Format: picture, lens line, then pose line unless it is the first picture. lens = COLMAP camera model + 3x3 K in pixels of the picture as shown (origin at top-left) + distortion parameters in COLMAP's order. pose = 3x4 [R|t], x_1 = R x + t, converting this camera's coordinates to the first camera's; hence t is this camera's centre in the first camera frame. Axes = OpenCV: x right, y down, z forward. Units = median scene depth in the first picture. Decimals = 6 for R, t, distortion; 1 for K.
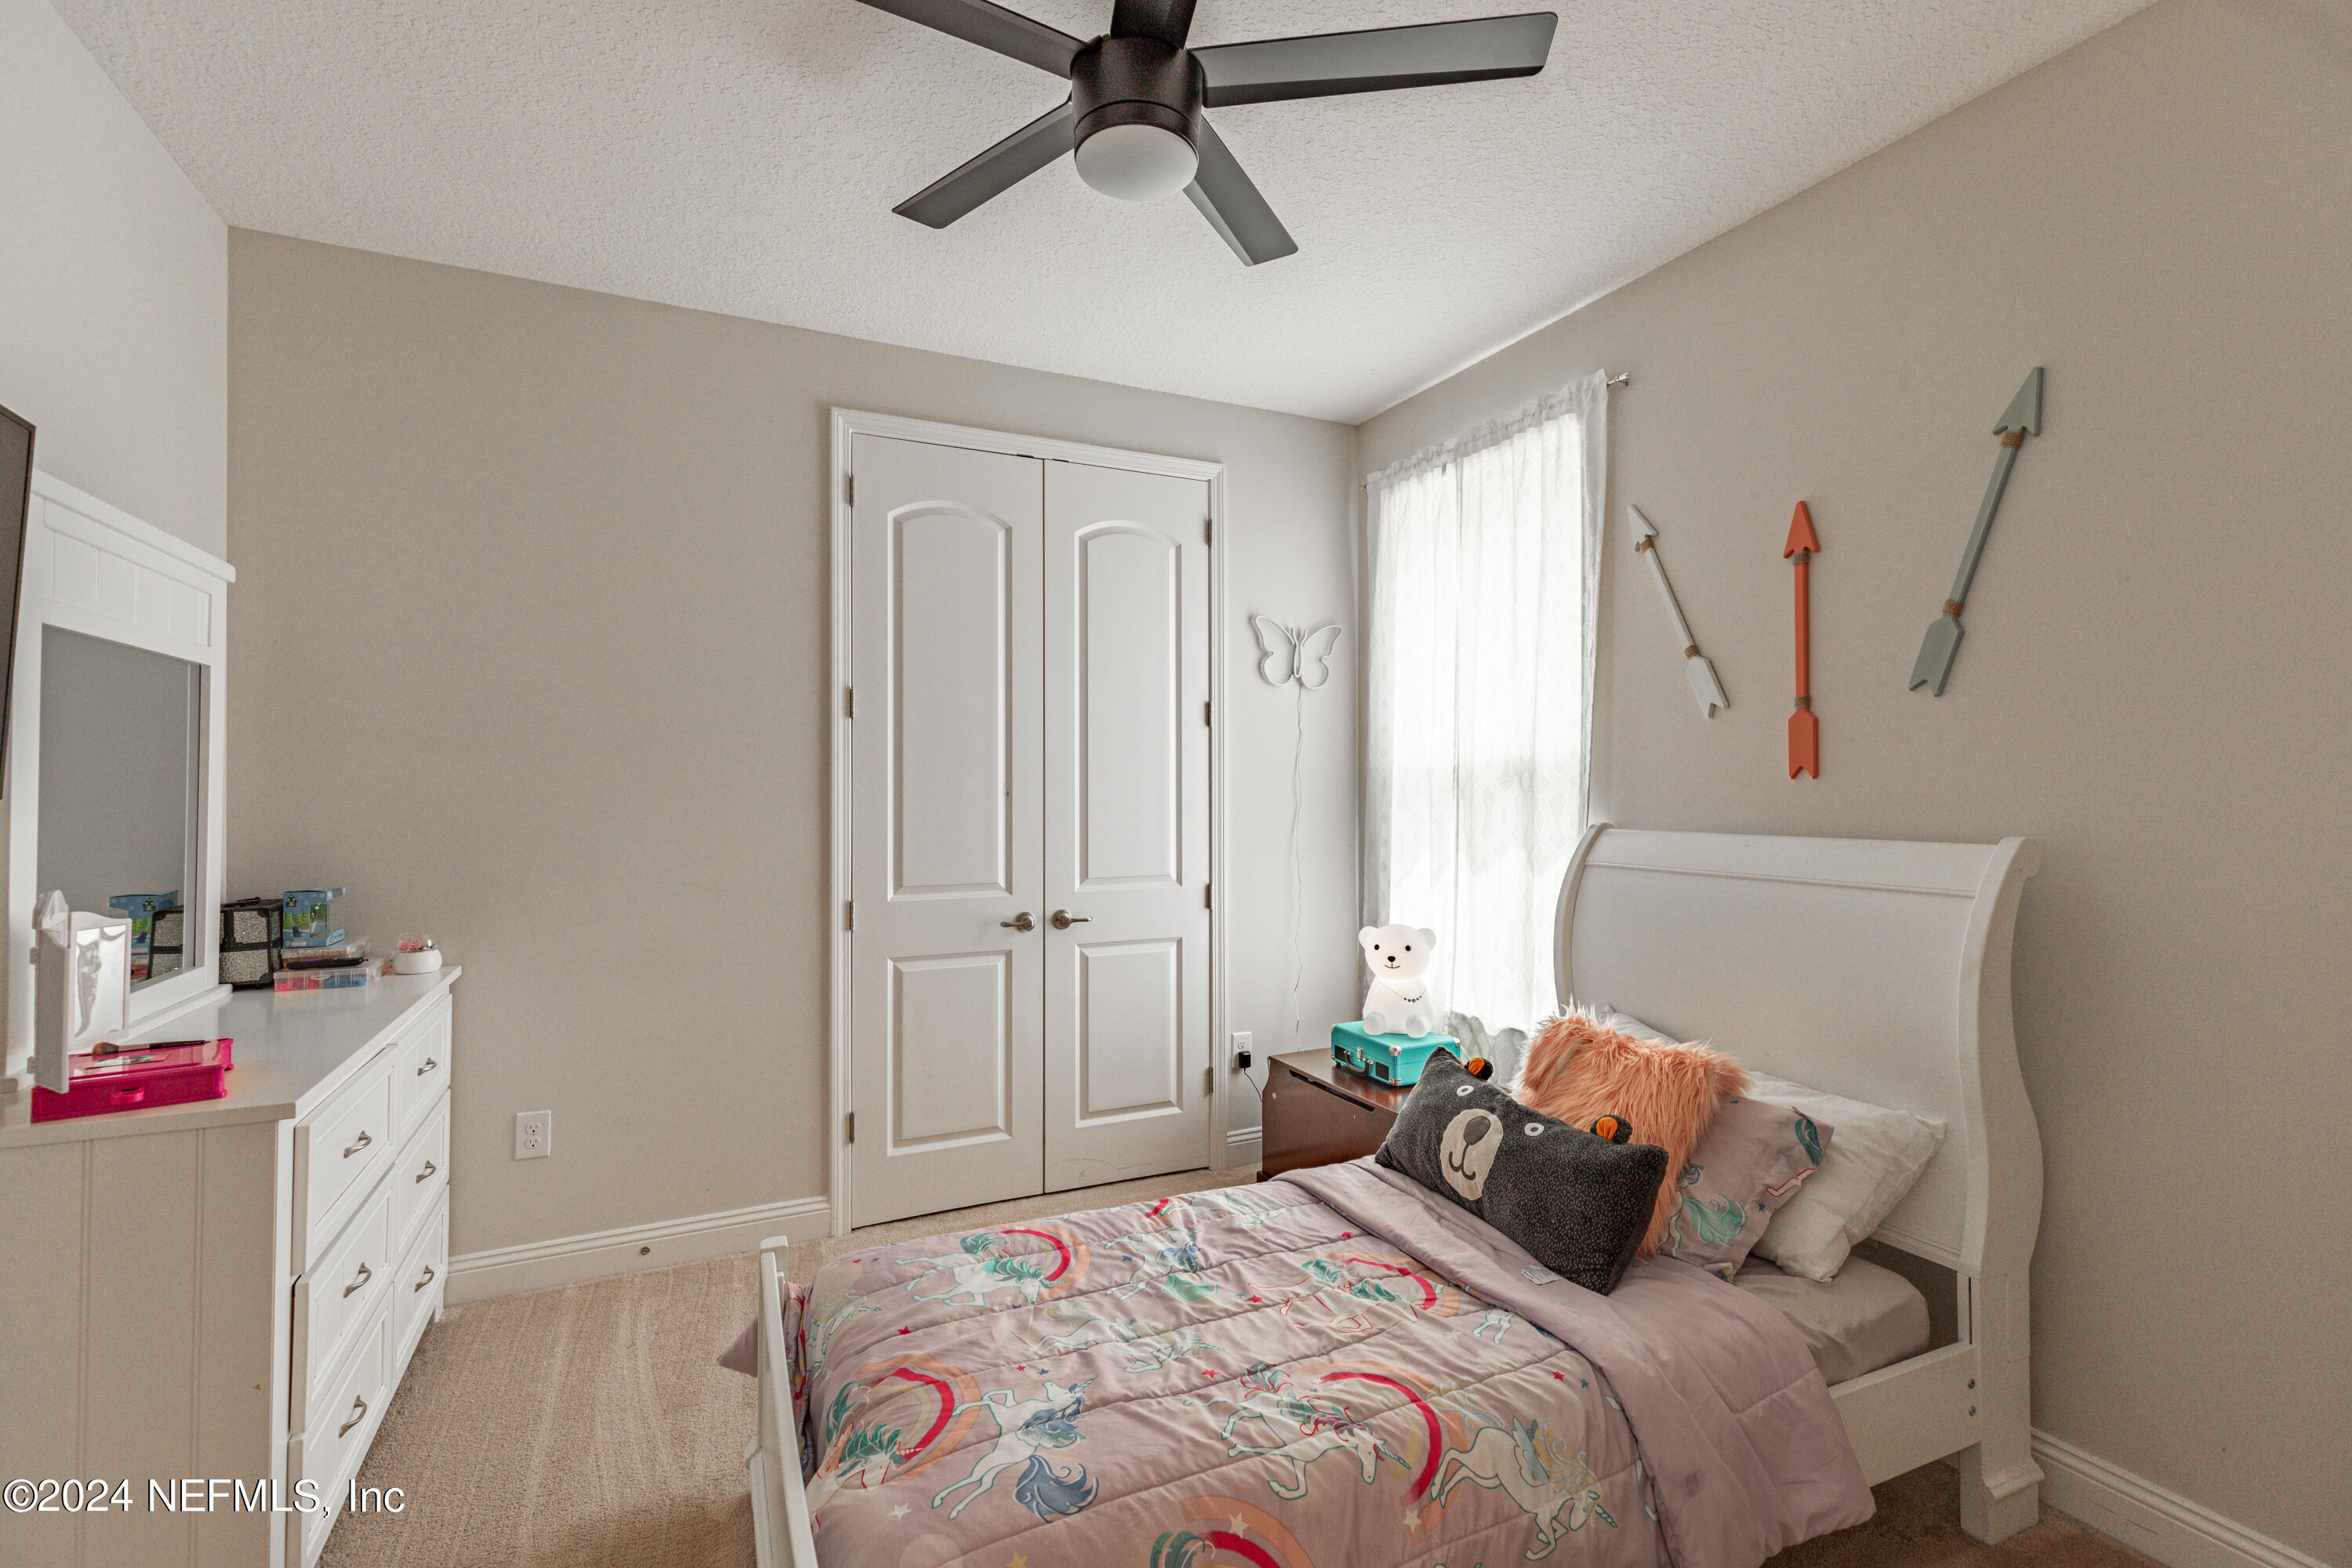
lens RADIAL K [[1056.3, 0, 1176.0], [0, 1056.3, 784.0], [0, 0, 1]] dist [0.007339, -0.001445]
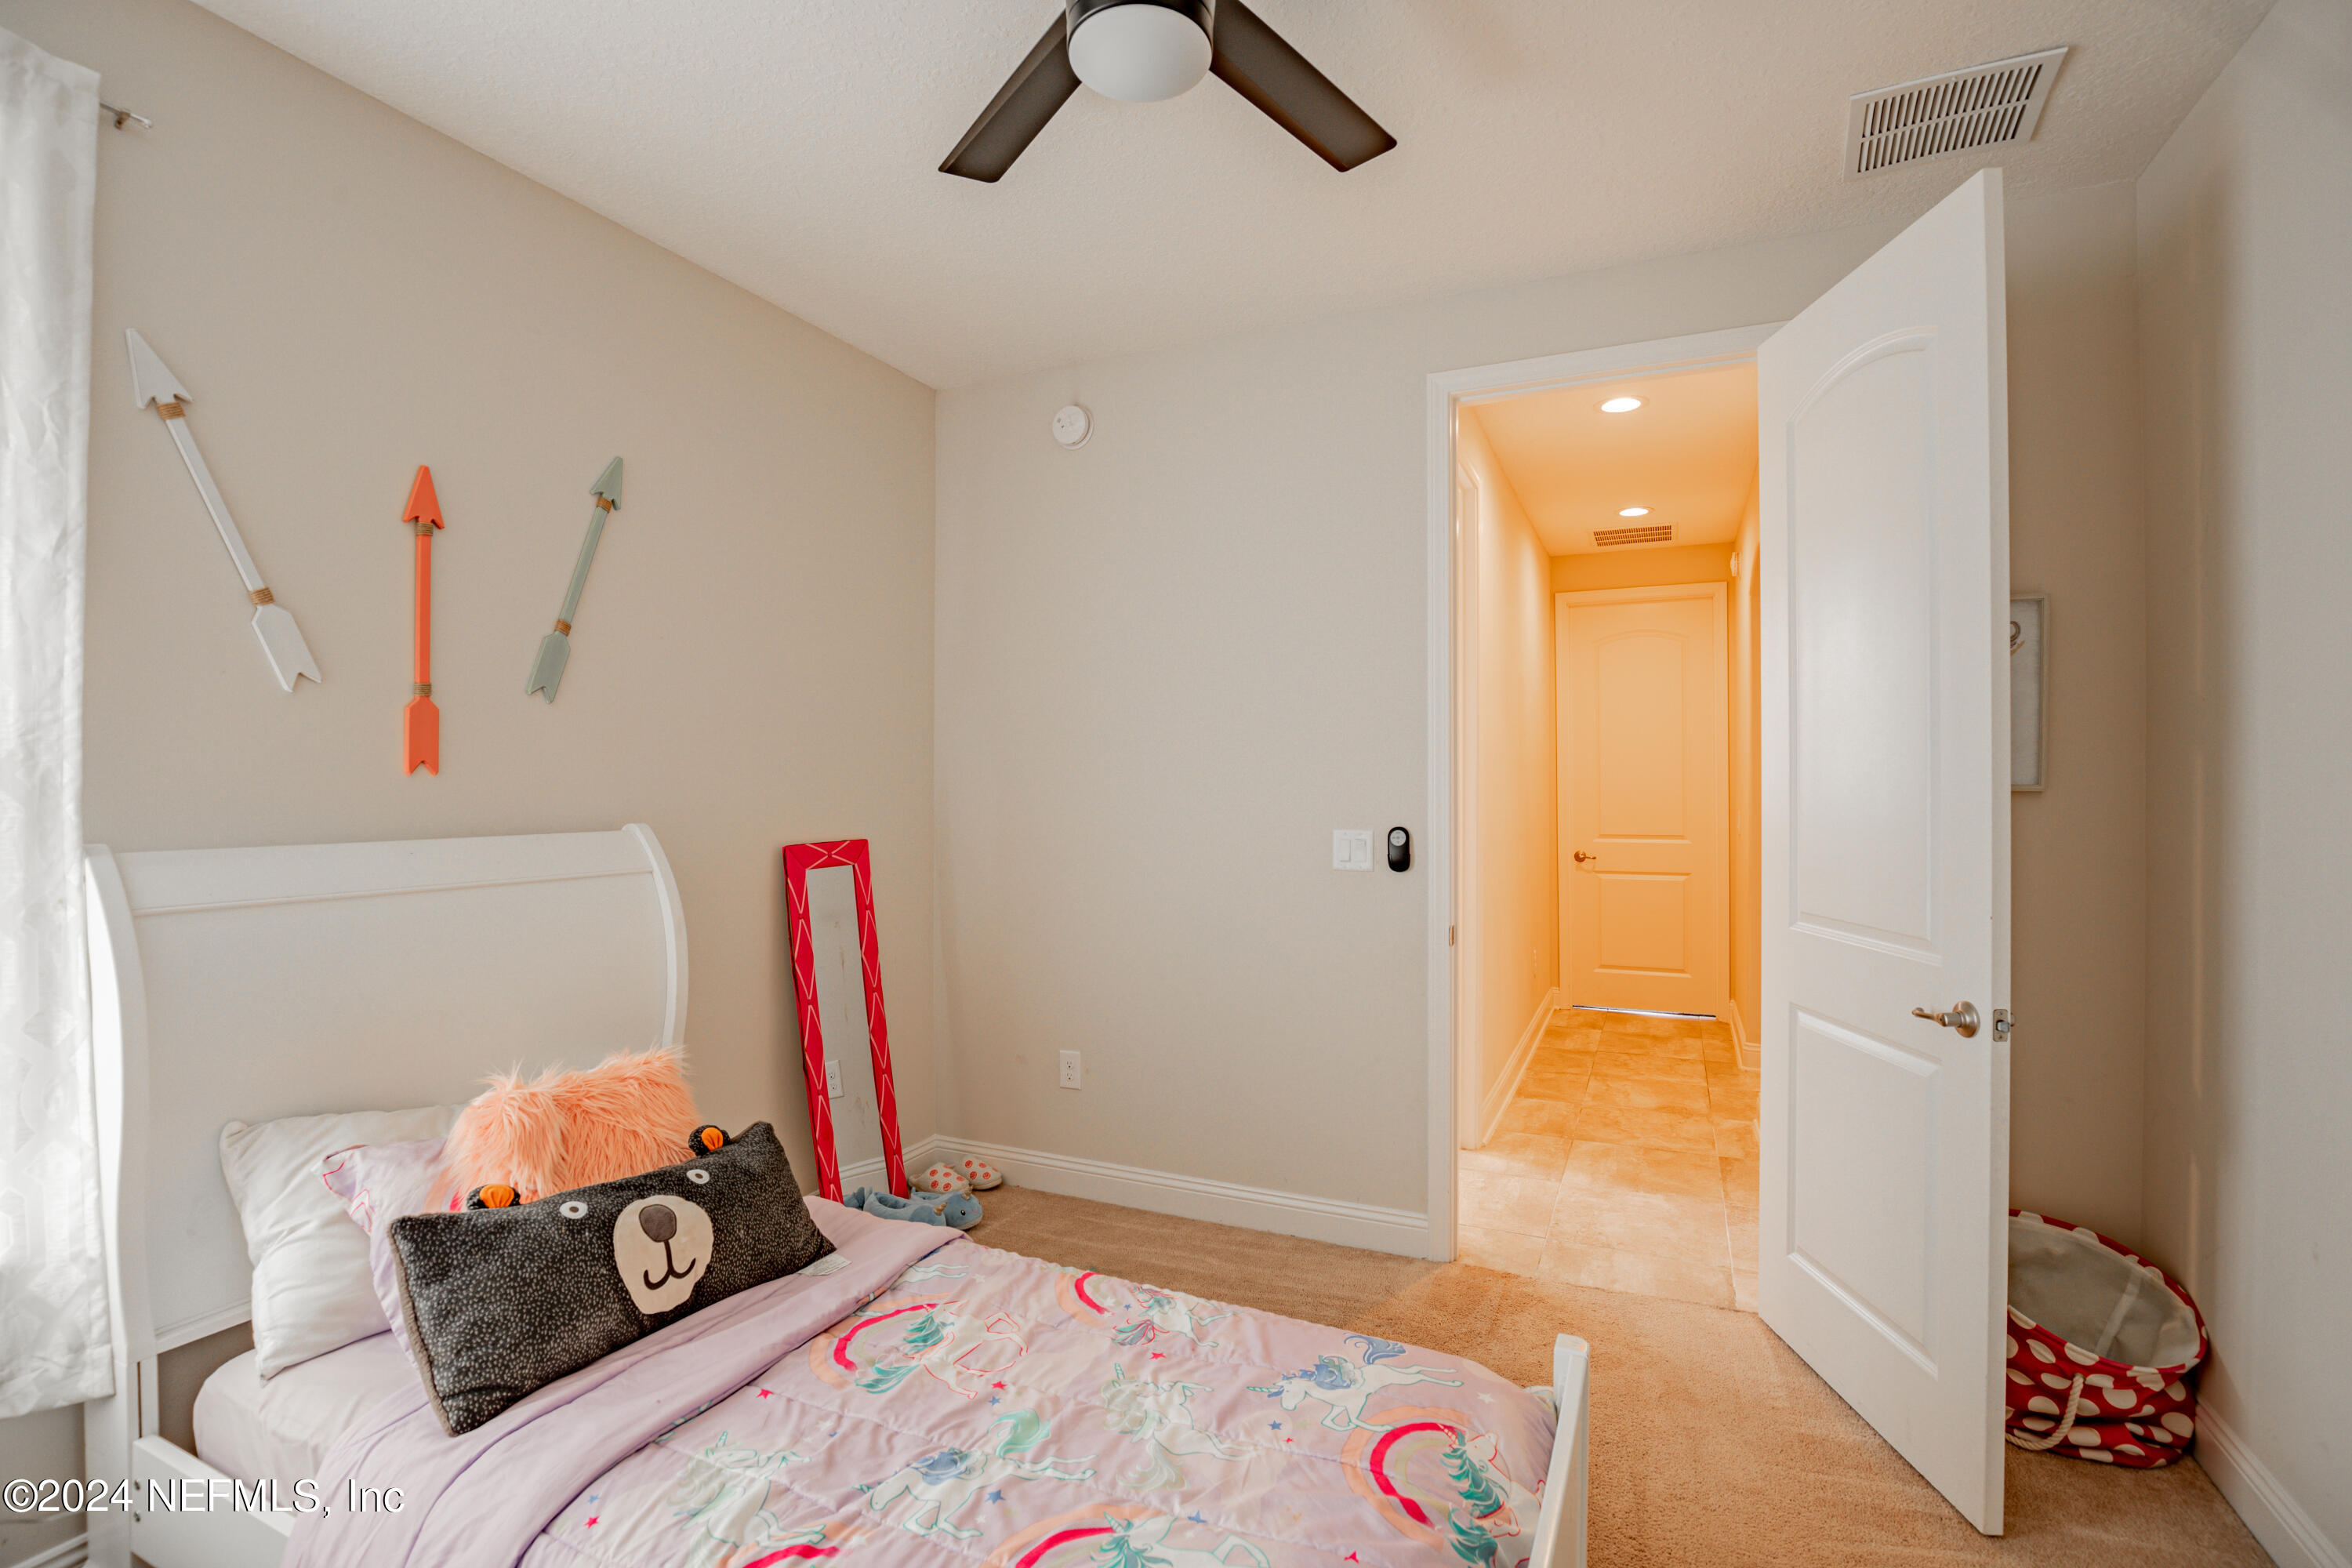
lens RADIAL K [[1056.3, 0, 1176.0], [0, 1056.3, 784.0], [0, 0, 1]] dist [0.007339, -0.001445]
pose [[-0.624629, -0.011767, 0.780833, -0.589147], [-0.007189, 0.999931, 0.009317, -0.011644], [-0.780889, 0.000206, -0.624670, 1.229083]]
